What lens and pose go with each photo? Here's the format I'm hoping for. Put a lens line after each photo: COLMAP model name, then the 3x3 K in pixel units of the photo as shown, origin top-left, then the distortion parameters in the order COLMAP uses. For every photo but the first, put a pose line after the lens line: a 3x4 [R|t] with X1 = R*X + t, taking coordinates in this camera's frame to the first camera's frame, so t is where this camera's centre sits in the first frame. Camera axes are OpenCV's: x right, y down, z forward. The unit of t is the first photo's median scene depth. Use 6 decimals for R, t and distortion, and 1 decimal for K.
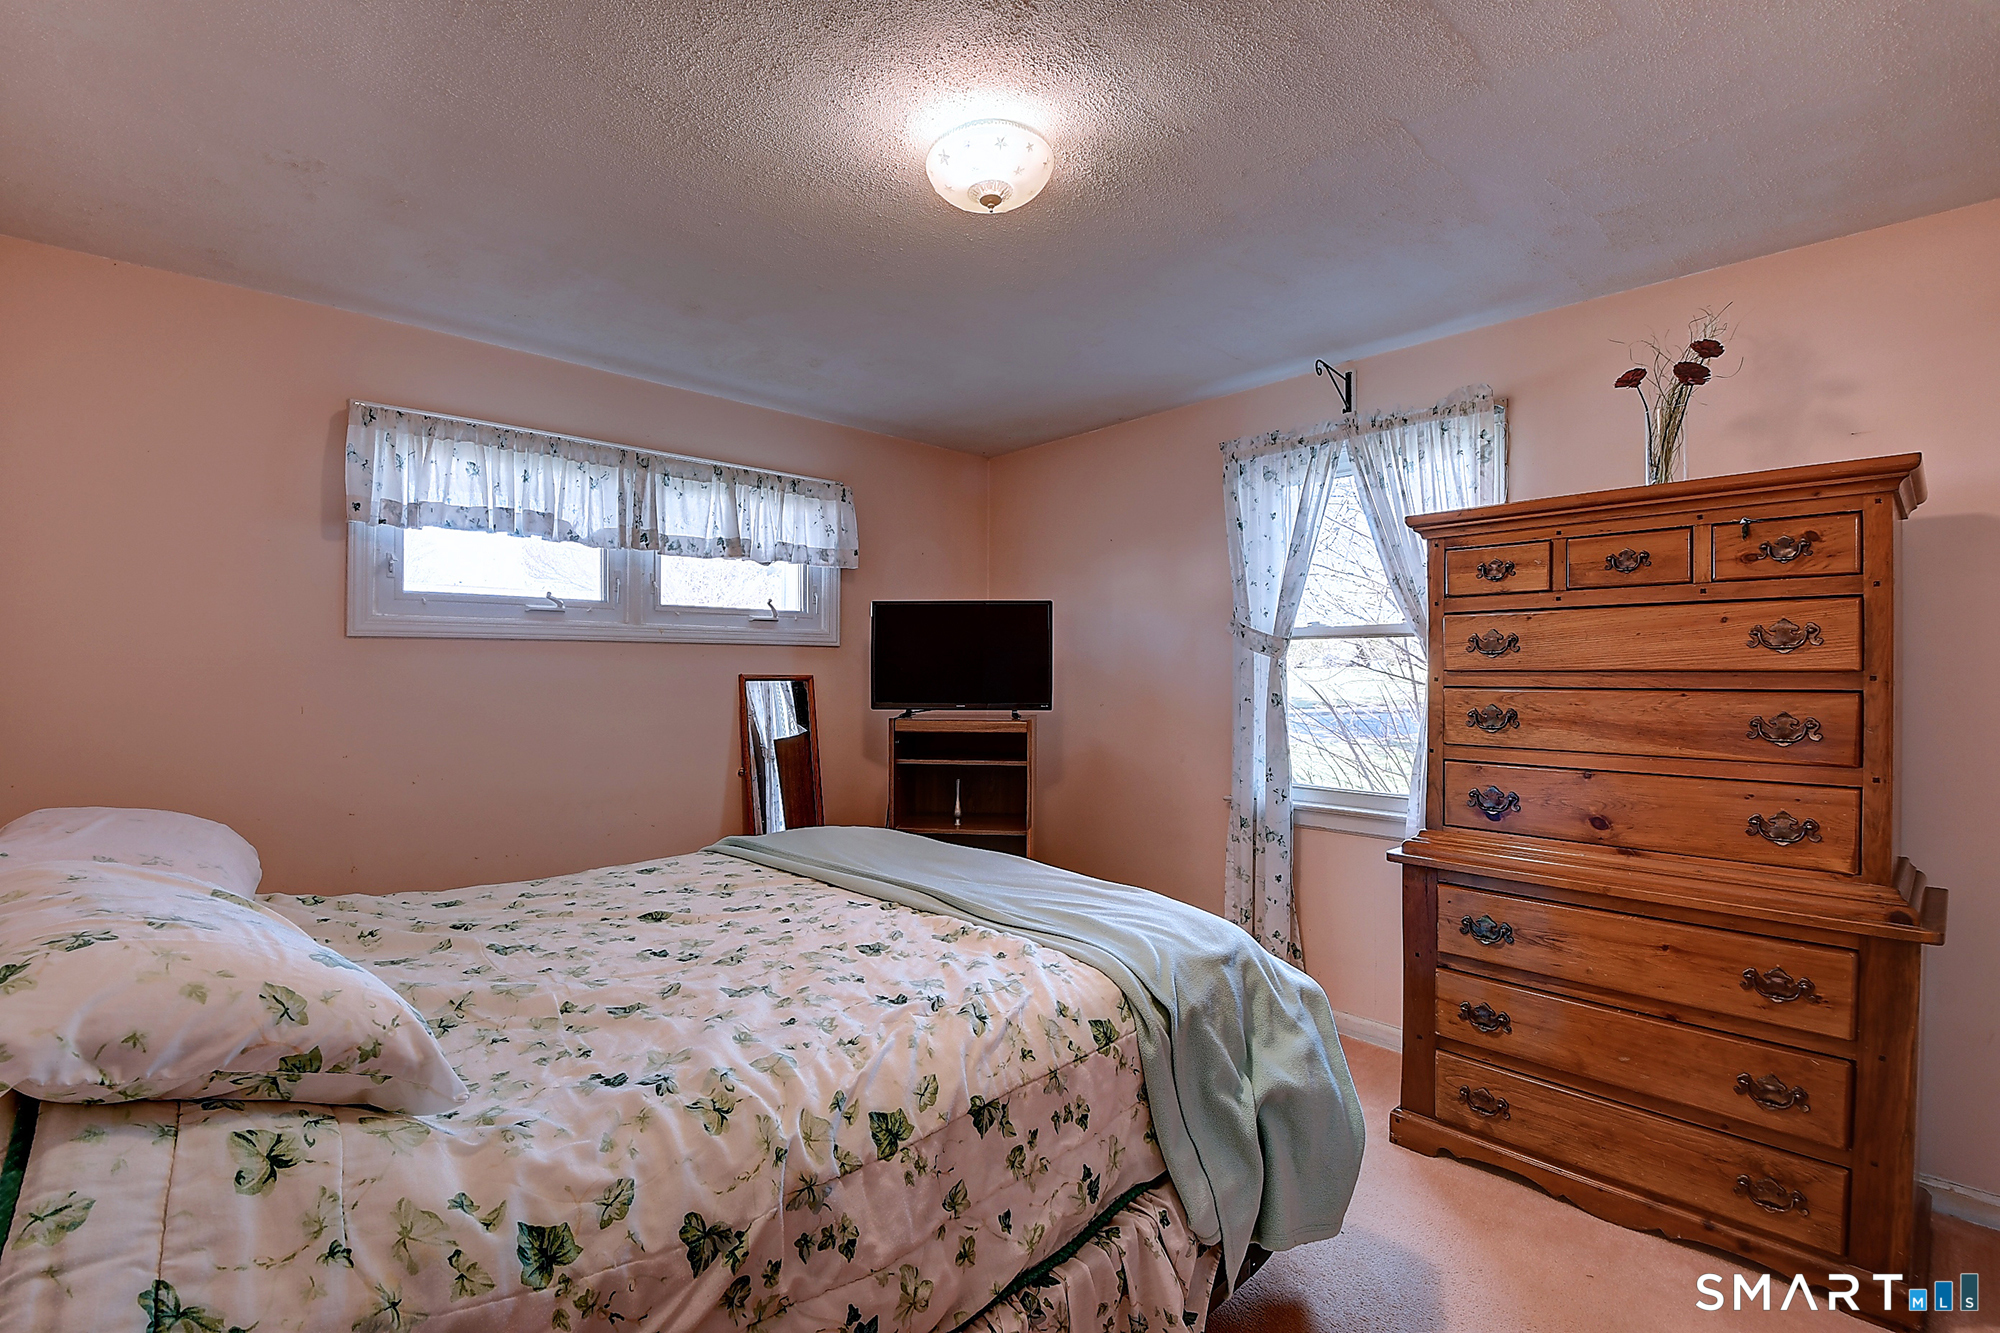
lens RADIAL K [[866.8, 0, 1000.0], [0, 866.8, 666.5], [0, 0, 1]] dist [-0.000218, -0.000183]
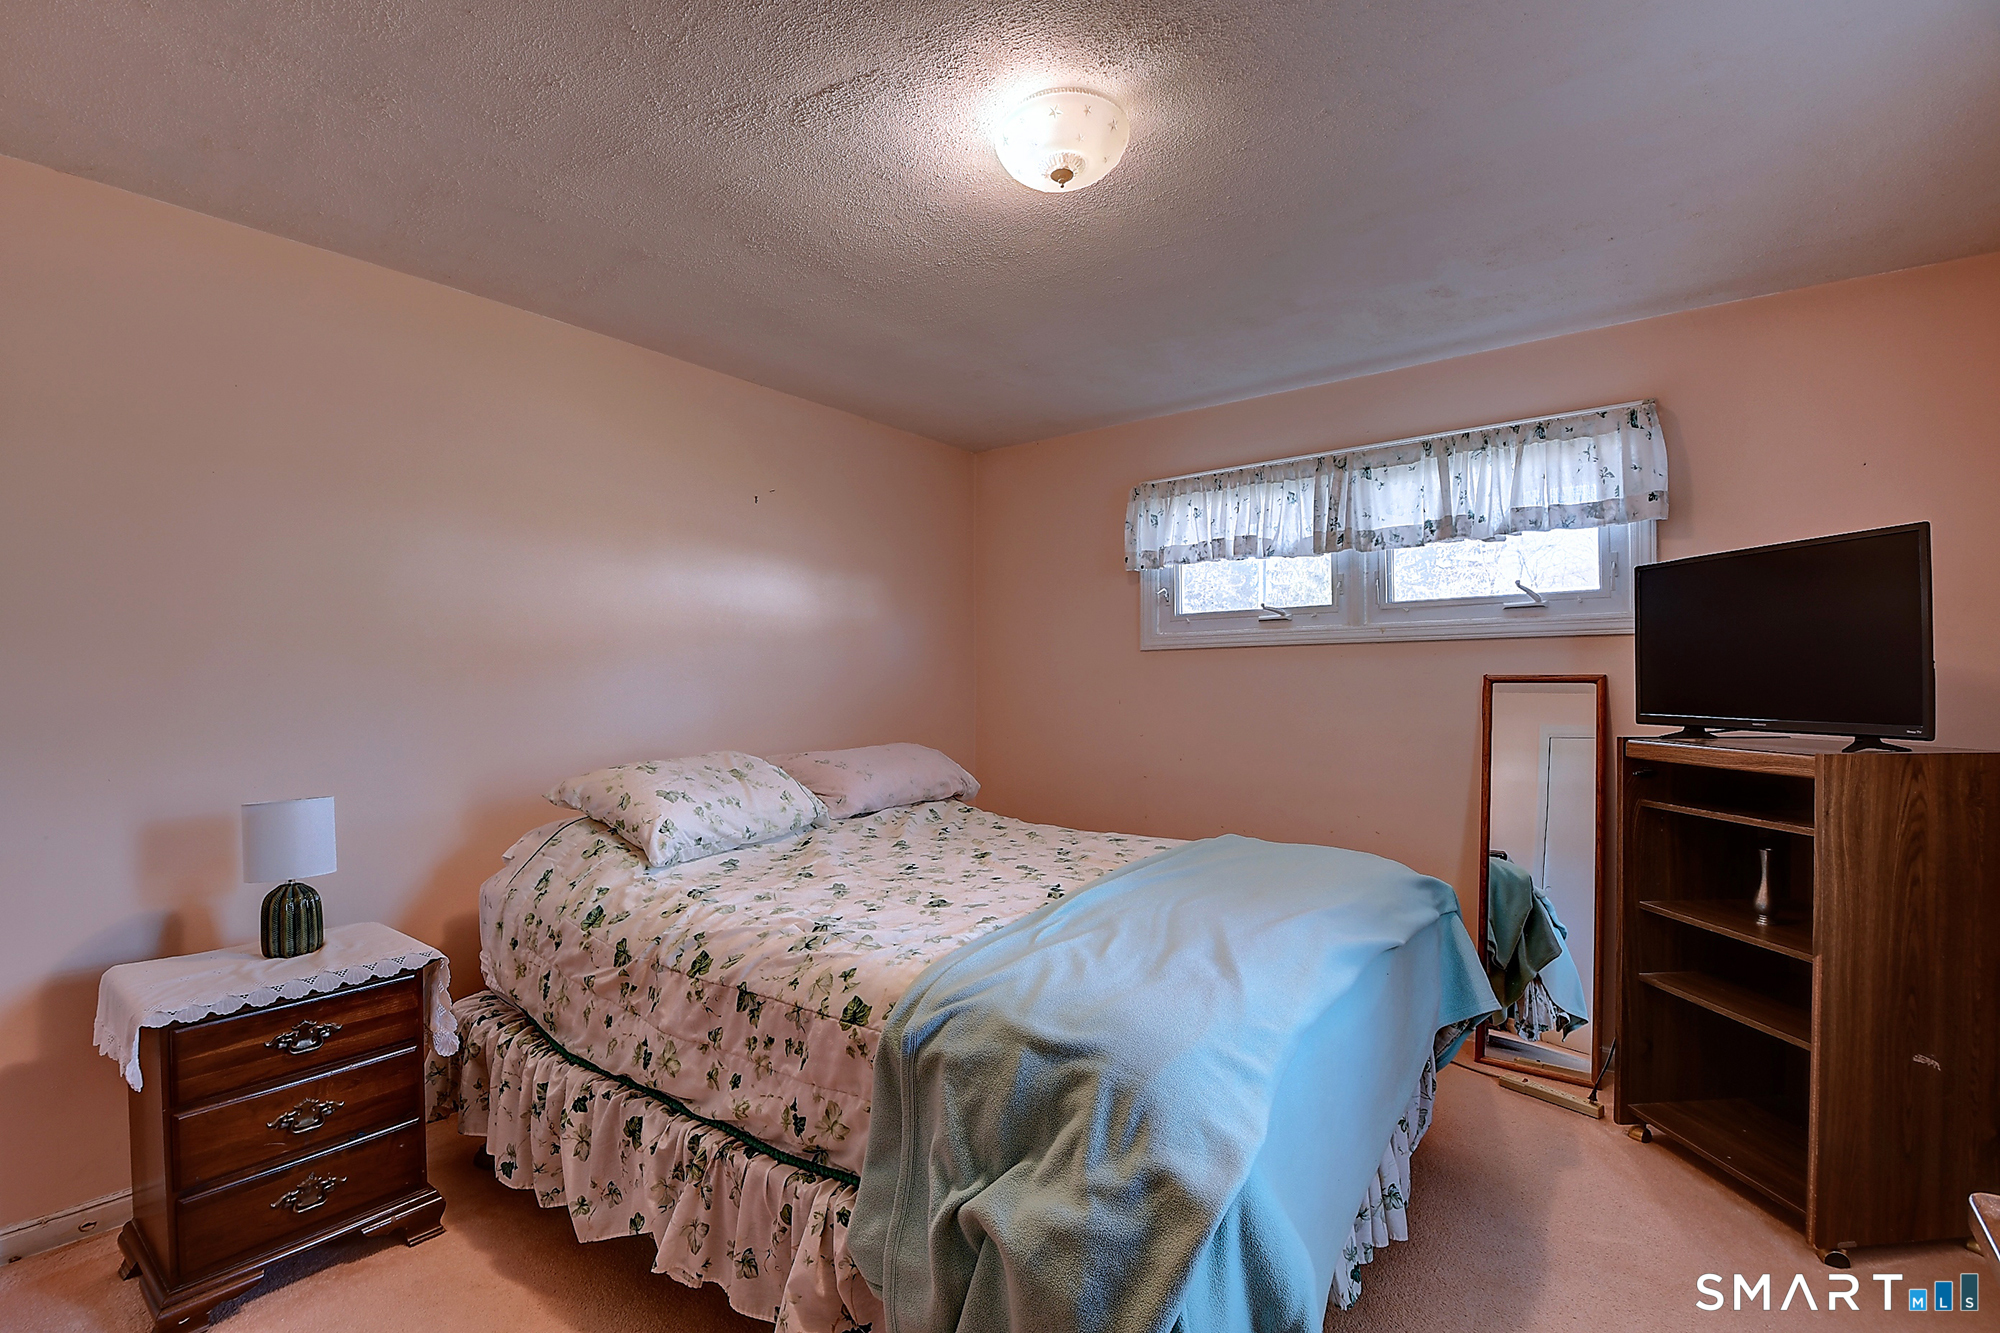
lens RADIAL K [[901.2, 0, 1000.0], [0, 901.2, 666.5], [0, 0, 1]] dist [0.000792, -0.000478]
pose [[0.160252, -0.019928, -0.986875, 0.548714], [0.013576, 0.999746, -0.017984, 0.011871], [0.986983, -0.010516, 0.160482, 0.446062]]
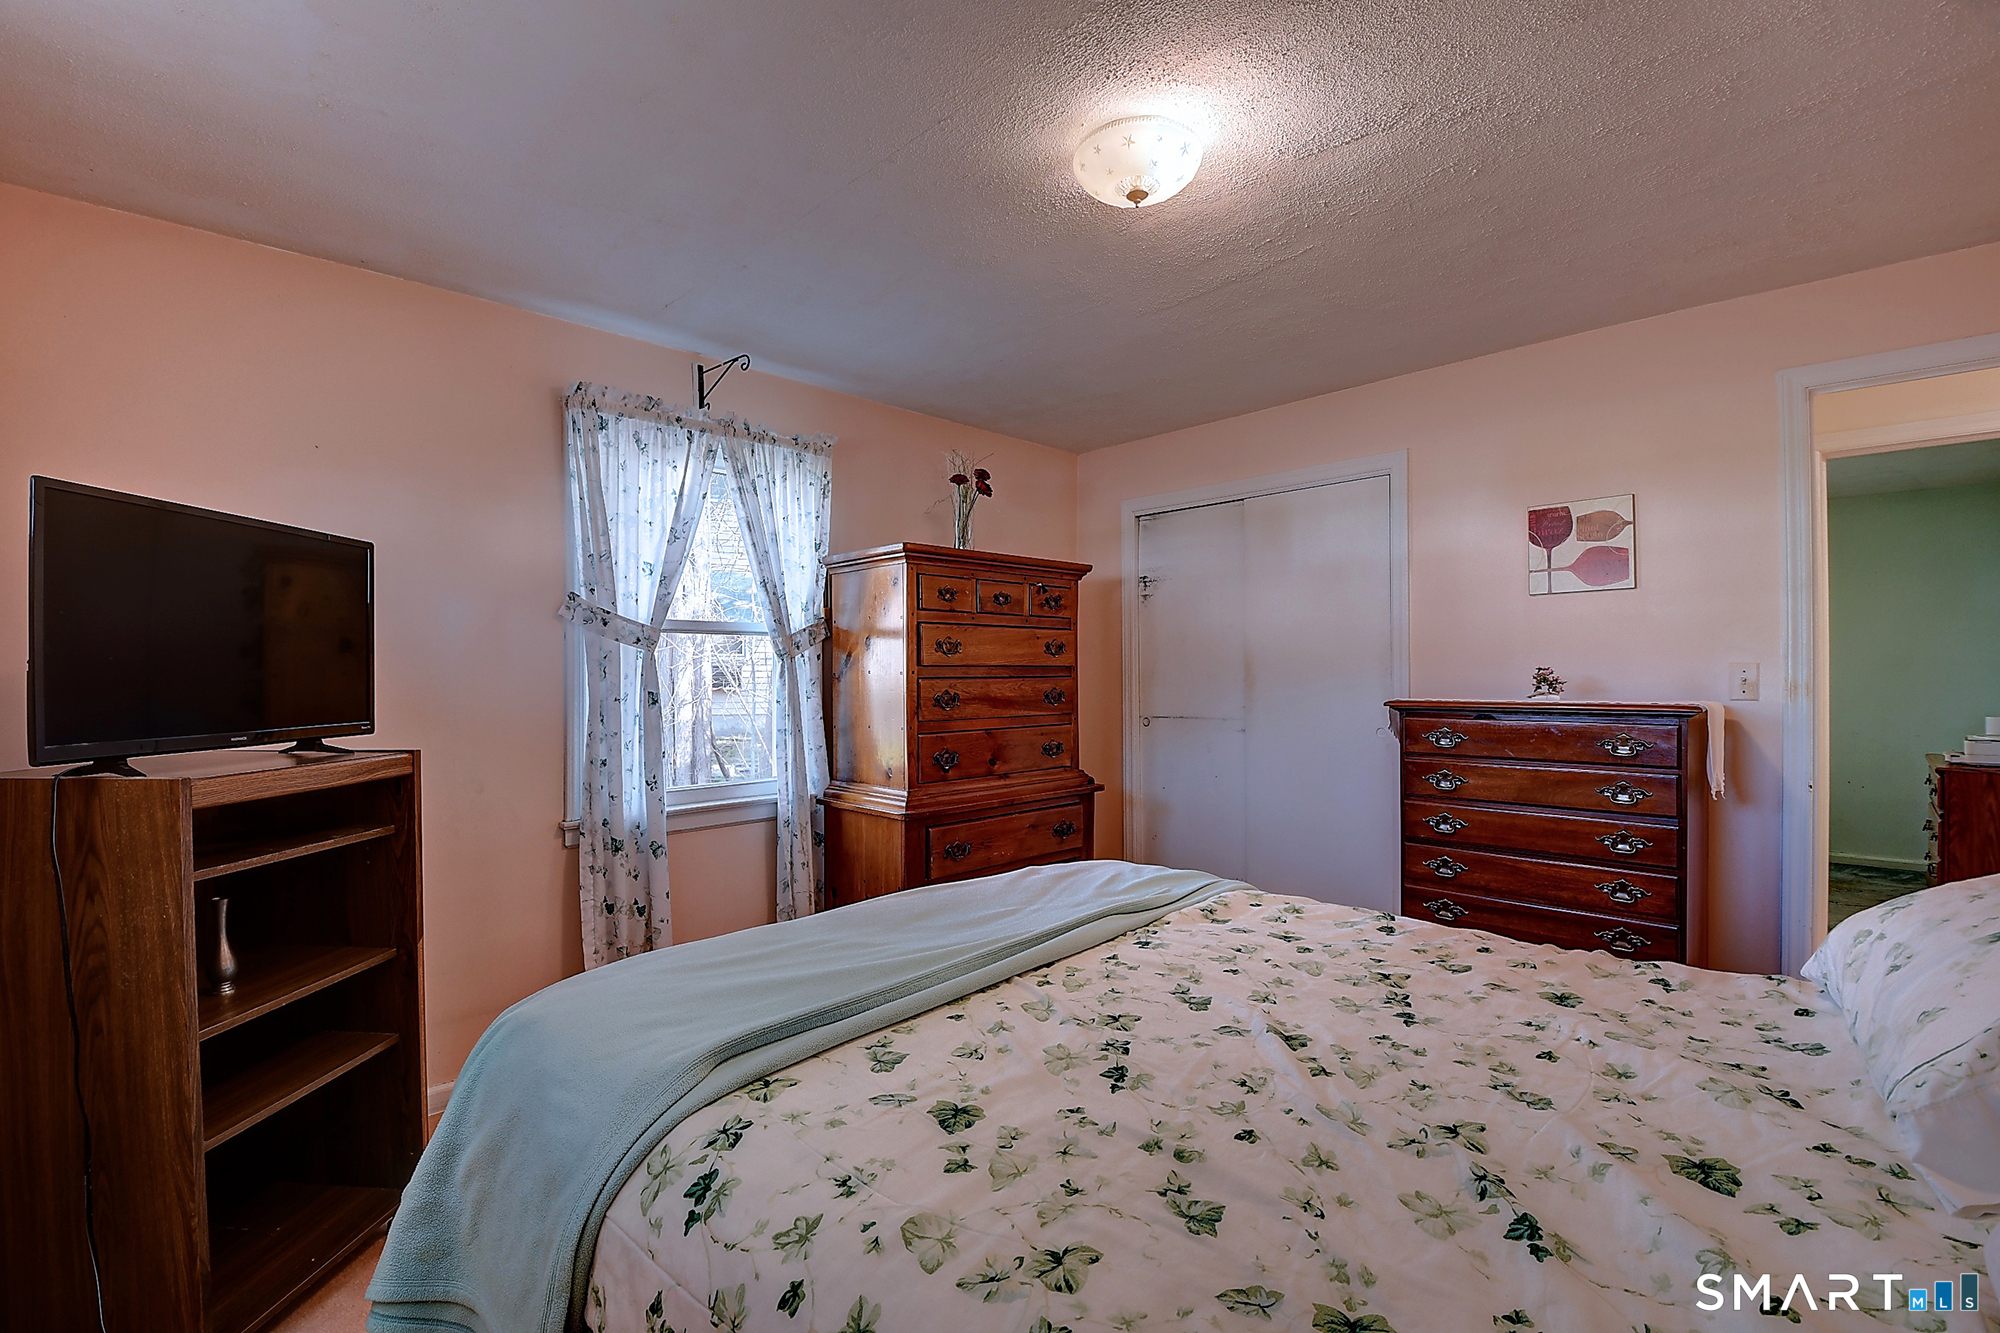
lens RADIAL K [[833.8, 0, 1000.0], [0, 833.8, 666.5], [0, 0, 1]] dist [-0.000842, -0.000049]
pose [[0.005101, 0.001650, 0.999986, -0.567382], [-0.006315, 0.999979, -0.001618, 0.005393], [-0.999967, -0.006306, 0.005111, 0.668292]]
